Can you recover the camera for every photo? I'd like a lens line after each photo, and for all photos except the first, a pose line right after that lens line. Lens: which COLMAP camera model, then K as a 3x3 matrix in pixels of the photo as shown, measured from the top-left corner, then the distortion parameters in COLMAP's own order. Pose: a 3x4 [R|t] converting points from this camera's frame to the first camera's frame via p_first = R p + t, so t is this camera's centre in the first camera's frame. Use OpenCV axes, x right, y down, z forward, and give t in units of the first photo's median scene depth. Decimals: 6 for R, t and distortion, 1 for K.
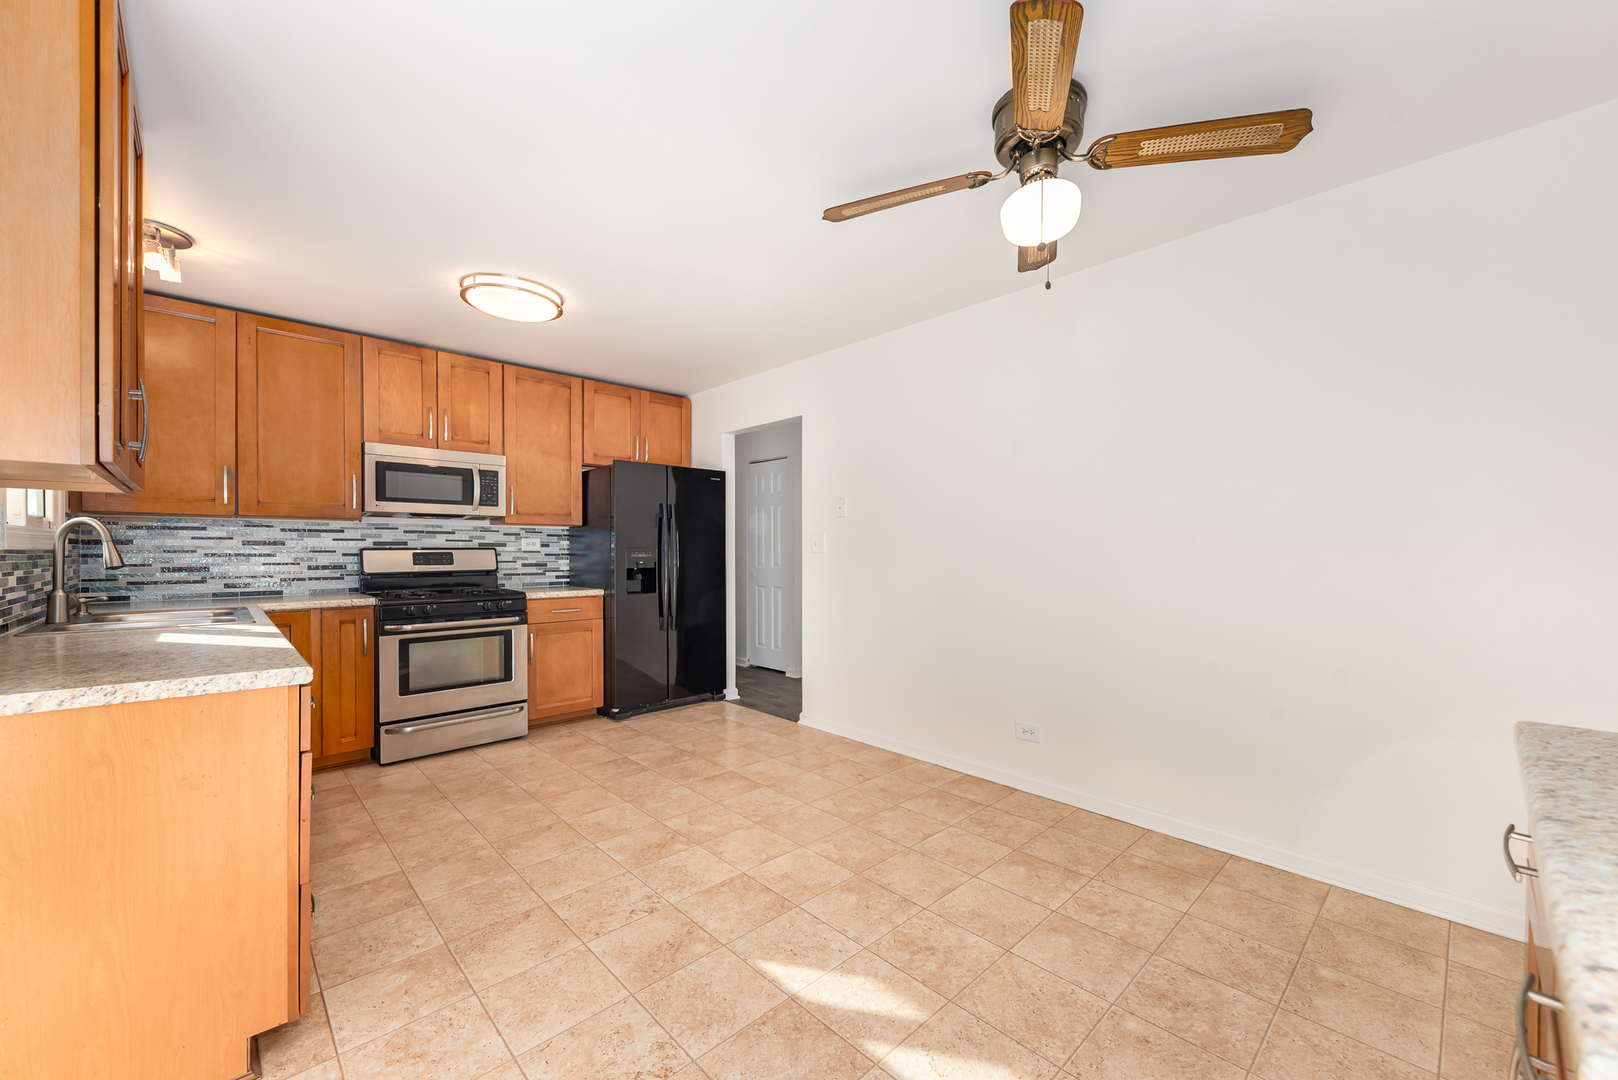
lens RADIAL K [[645.5, 0, 807.1], [0, 645.5, 546.6], [0, 0, 1]] dist [0.003559, -0.000039]
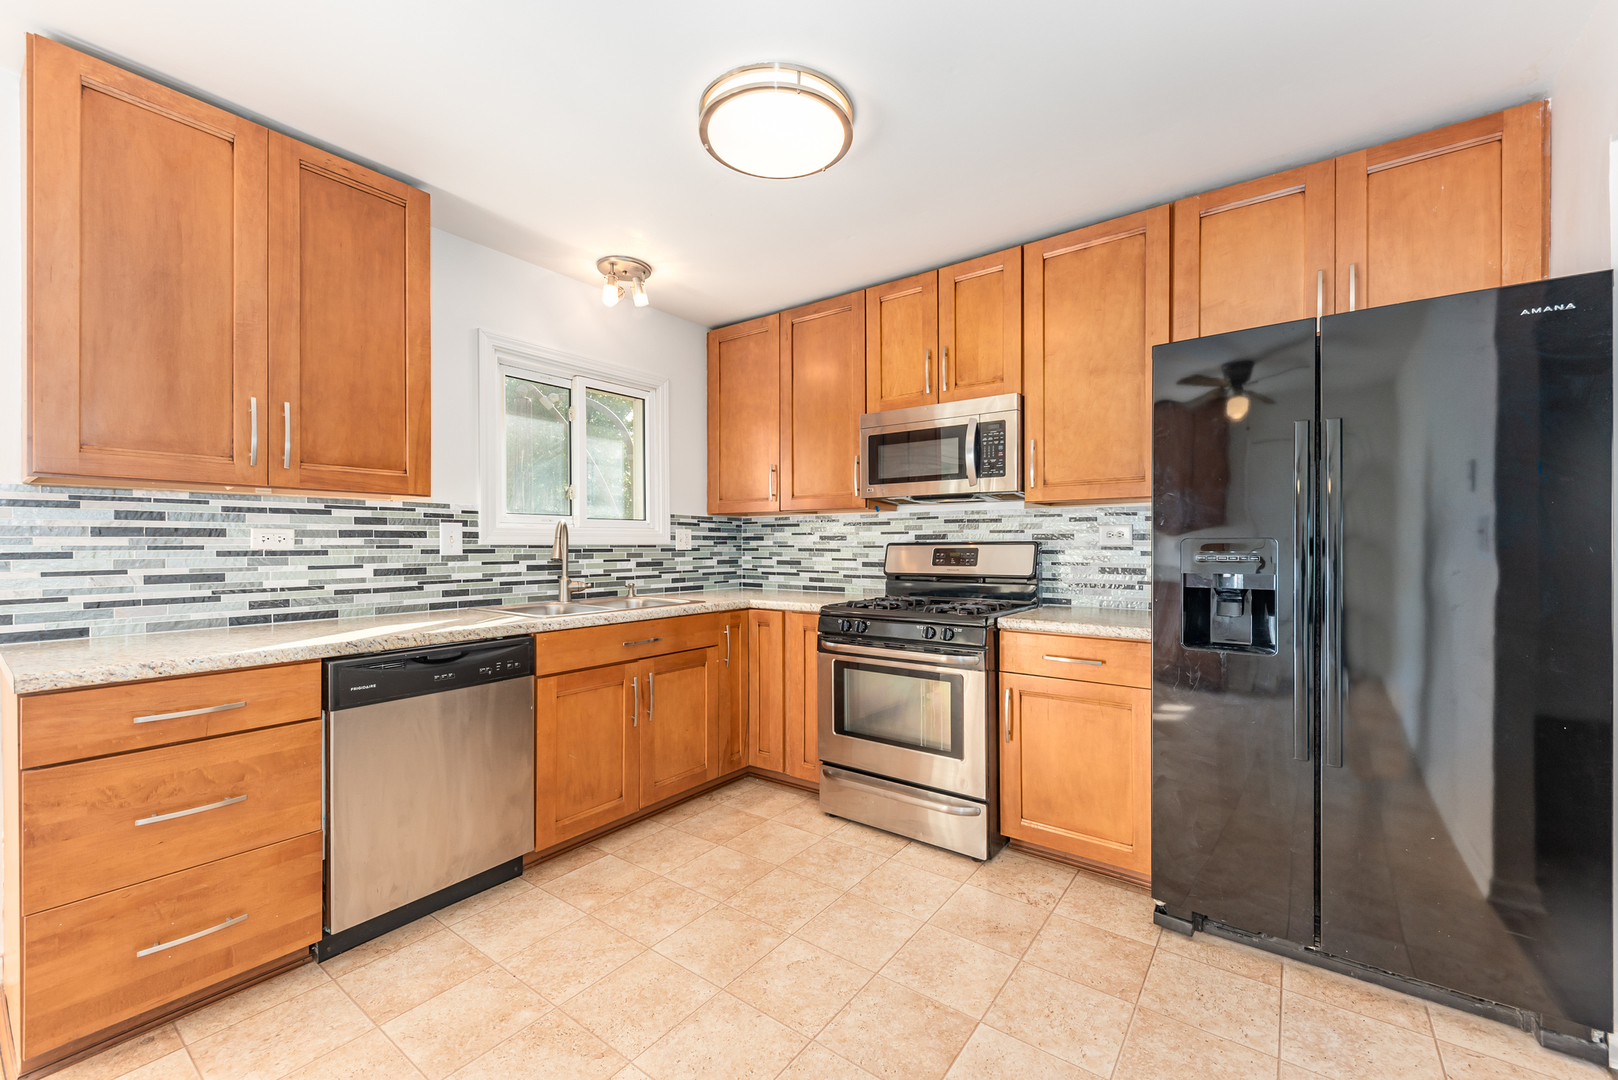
lens RADIAL K [[645.5, 0, 807.1], [0, 645.5, 546.6], [0, 0, 1]] dist [0.003559, -0.000039]
pose [[0.171573, 0.003412, -0.985166, 0.118111], [0.005696, 0.999974, 0.004455, 0.002963], [0.985155, -0.006376, 0.171549, 0.758403]]
